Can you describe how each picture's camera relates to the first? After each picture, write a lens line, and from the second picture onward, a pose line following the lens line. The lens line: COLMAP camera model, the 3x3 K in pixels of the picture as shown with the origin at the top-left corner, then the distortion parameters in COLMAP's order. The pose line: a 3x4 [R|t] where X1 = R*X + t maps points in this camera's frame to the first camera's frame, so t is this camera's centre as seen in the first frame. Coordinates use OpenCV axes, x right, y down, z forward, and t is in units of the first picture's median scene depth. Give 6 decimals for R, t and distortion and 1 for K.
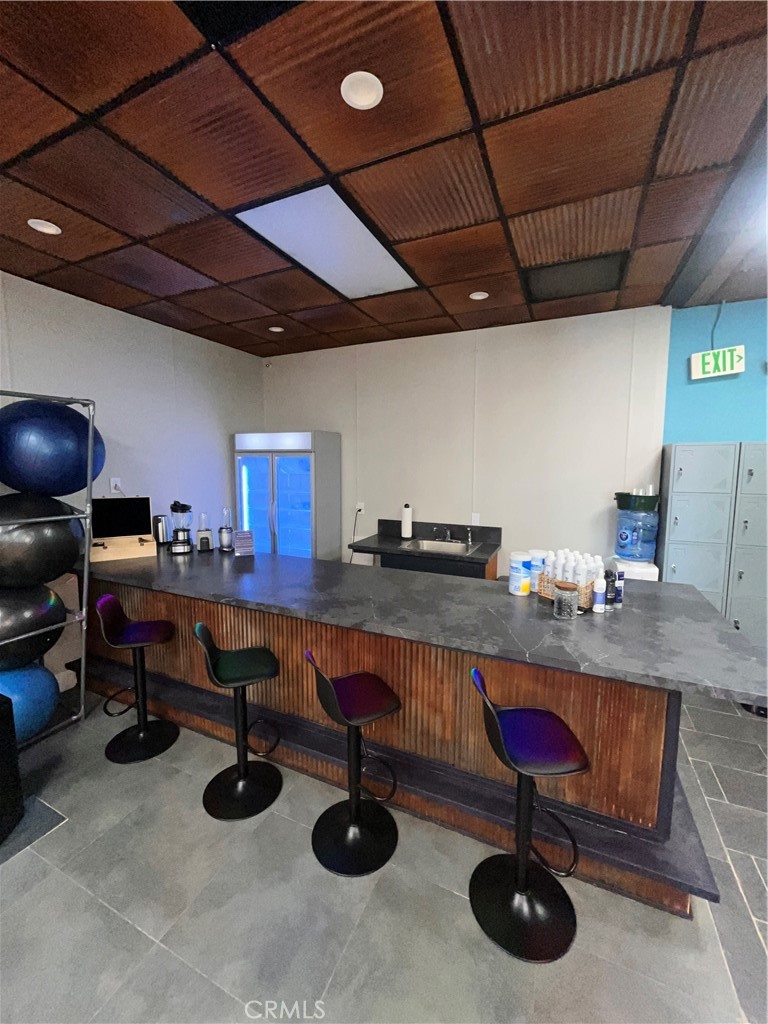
lens RADIAL K [[411.3, 0, 384.5], [0, 411.3, 508.2], [0, 0, 1]] dist [-0.001832, -0.000617]
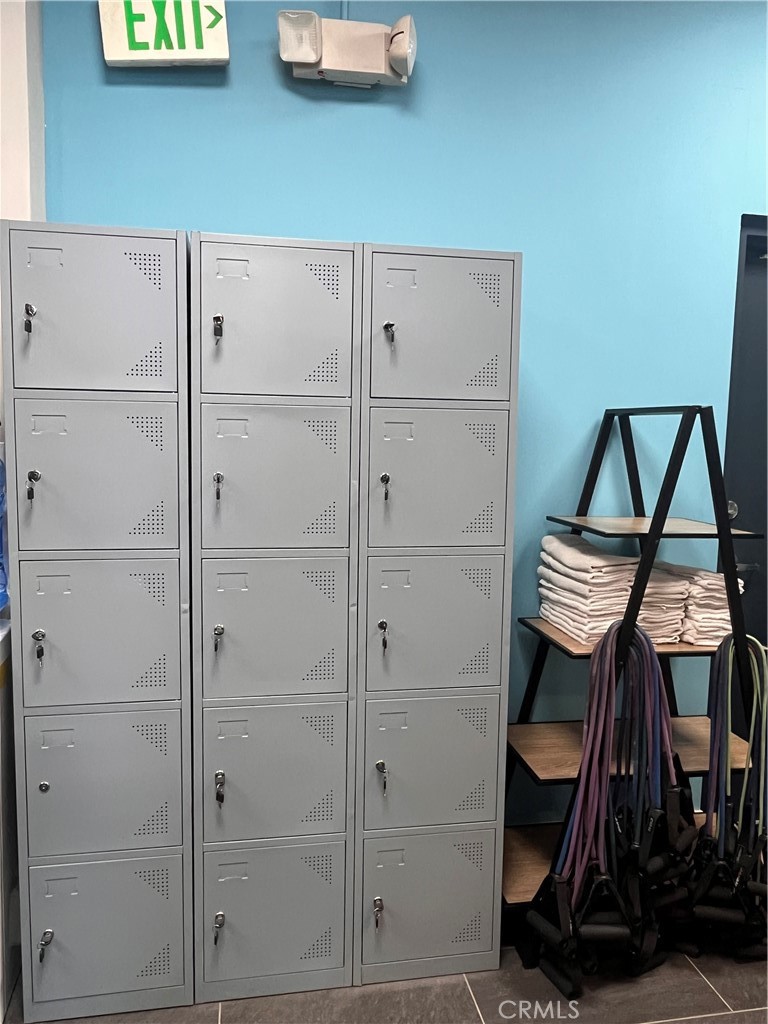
lens RADIAL K [[750.2, 0, 376.7], [0, 750.2, 514.3], [0, 0, 1]] dist [-0.011436, 0.000373]
pose [[0.814554, -0.047634, 0.578129, 0.583608], [0.044421, 0.998818, 0.019709, 0.050888], [-0.578384, 0.009627, 0.815708, 0.401315]]
